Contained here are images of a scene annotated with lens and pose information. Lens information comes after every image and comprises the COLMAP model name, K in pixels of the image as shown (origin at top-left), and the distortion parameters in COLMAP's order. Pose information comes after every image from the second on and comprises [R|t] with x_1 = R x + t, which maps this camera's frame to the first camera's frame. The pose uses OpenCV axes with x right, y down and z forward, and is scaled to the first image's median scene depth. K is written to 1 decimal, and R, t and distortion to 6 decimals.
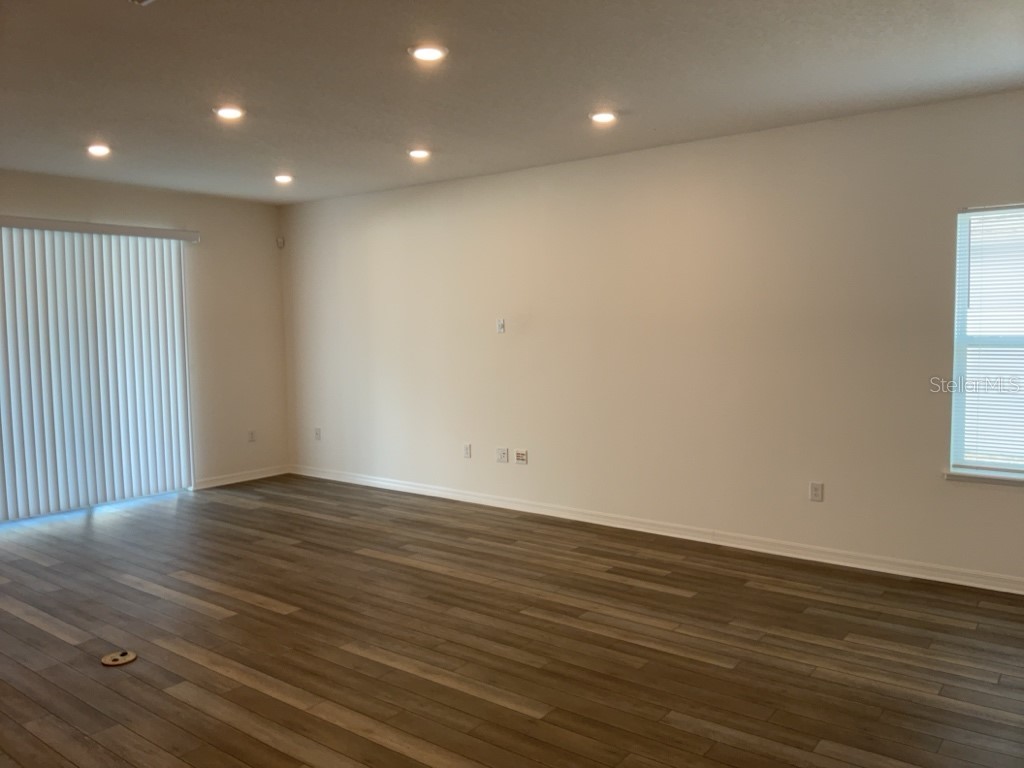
lens RADIAL K [[806.8, 0, 513.8], [0, 806.8, 376.6], [0, 0, 1]] dist [0.067180, -0.122941]
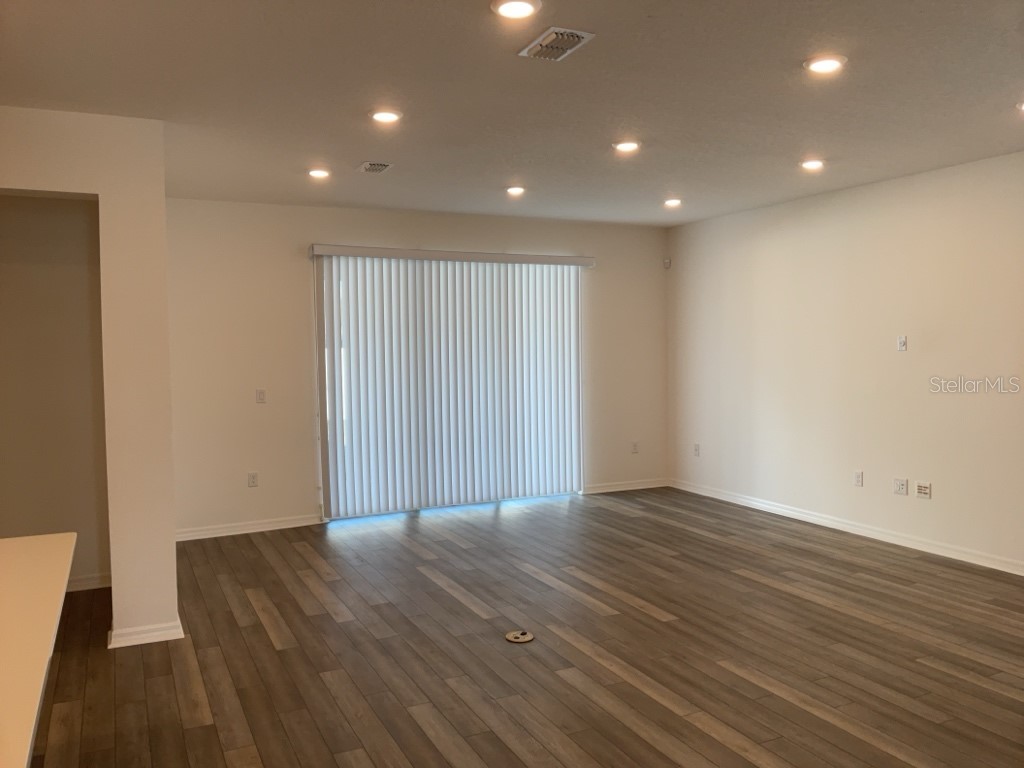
lens RADIAL K [[806.8, 0, 509.8], [0, 806.8, 379.4], [0, 0, 1]] dist [0.067180, -0.122941]
pose [[0.893283, 0.022582, -0.448927, 0.002287], [-0.030218, 0.999495, -0.009853, -0.000813], [0.448478, 0.022367, 0.893514, -0.022666]]
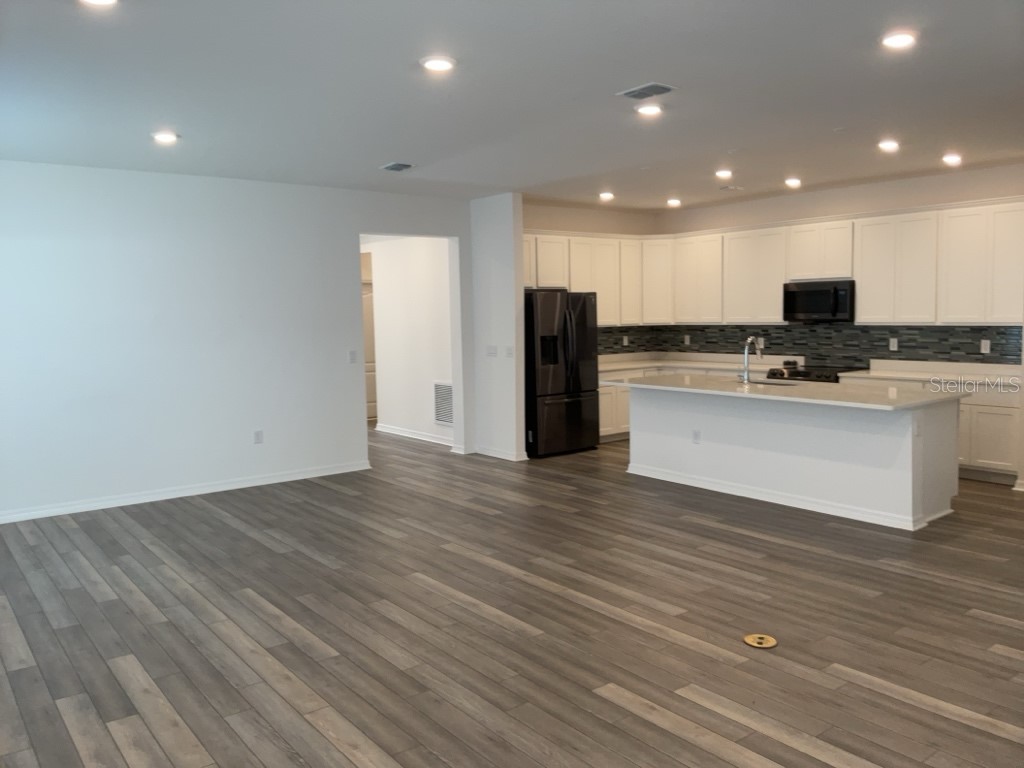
lens RADIAL K [[806.8, 0, 512.3], [0, 806.8, 385.0], [0, 0, 1]] dist [0.067180, -0.122941]
pose [[-0.966368, 0.006702, 0.257074, -0.366211], [0.048207, 0.986660, 0.155495, -0.108221], [-0.252603, 0.162658, -0.953800, 1.609245]]
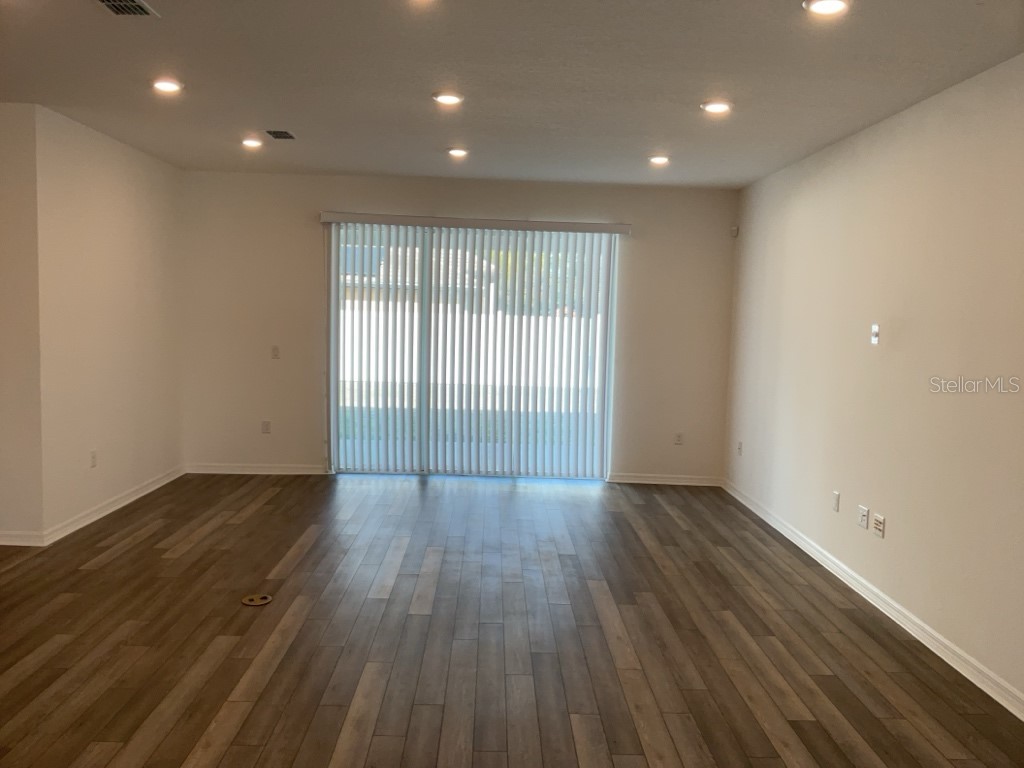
lens RADIAL K [[806.8, 0, 509.0], [0, 806.8, 381.1], [0, 0, 1]] dist [0.067180, -0.122941]
pose [[0.621903, 0.101435, -0.776497, 0.483620], [-0.094341, 0.994058, 0.054297, -0.044957], [0.777391, 0.039488, 0.627778, 0.441945]]
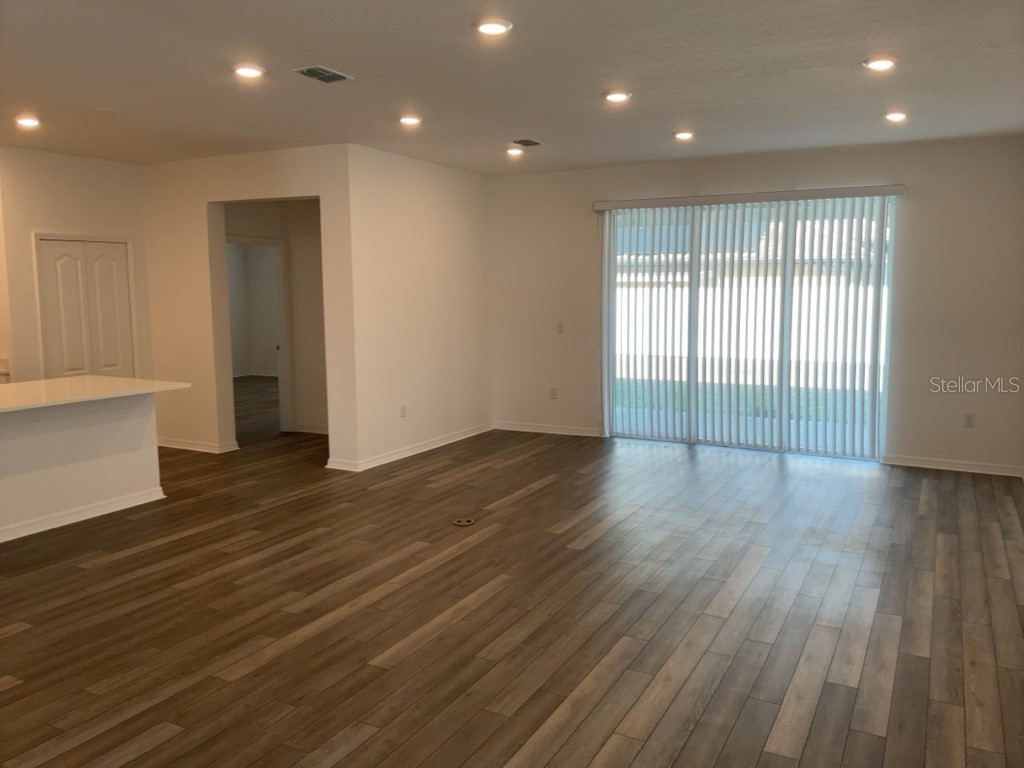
lens RADIAL K [[806.8, 0, 508.8], [0, 806.8, 380.5], [0, 0, 1]] dist [0.067180, -0.122941]
pose [[0.157233, 0.130693, -0.978875, 0.736286], [-0.065493, 0.990402, 0.121712, -0.068132], [0.985387, 0.044972, 0.164283, 0.676270]]
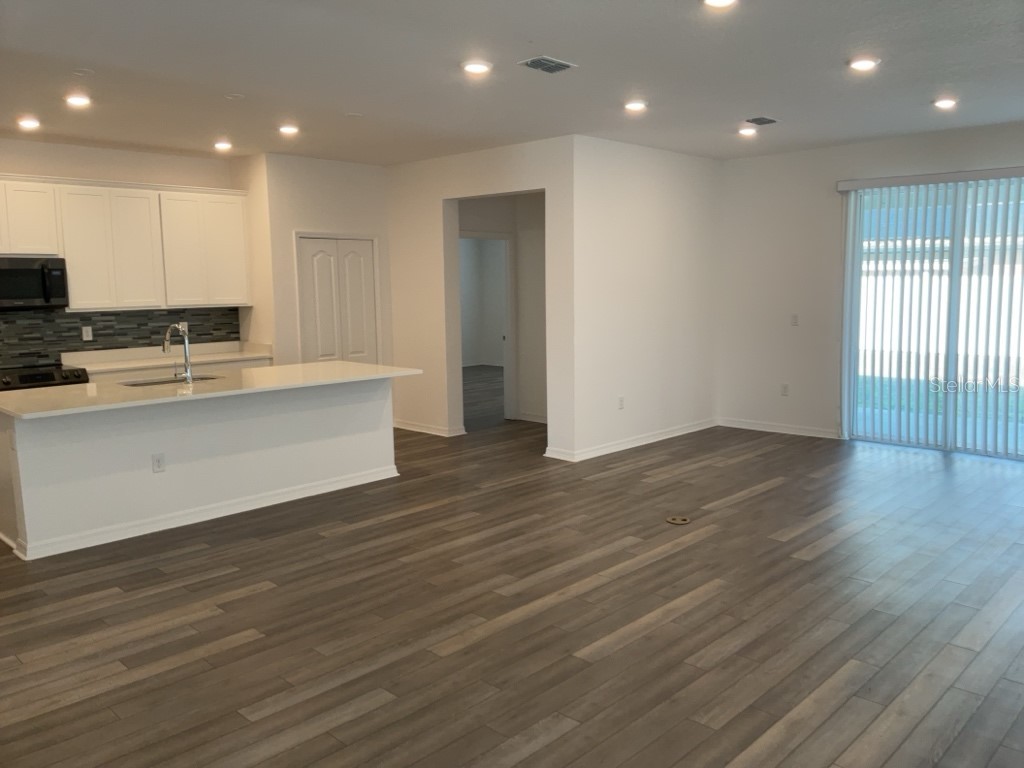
lens RADIAL K [[806.8, 0, 510.6], [0, 806.8, 380.3], [0, 0, 1]] dist [0.067180, -0.122941]
pose [[-0.118339, 0.139778, -0.983086, 0.718407], [-0.053789, 0.987687, 0.146907, -0.064452], [0.991515, 0.070264, -0.109363, 0.690452]]
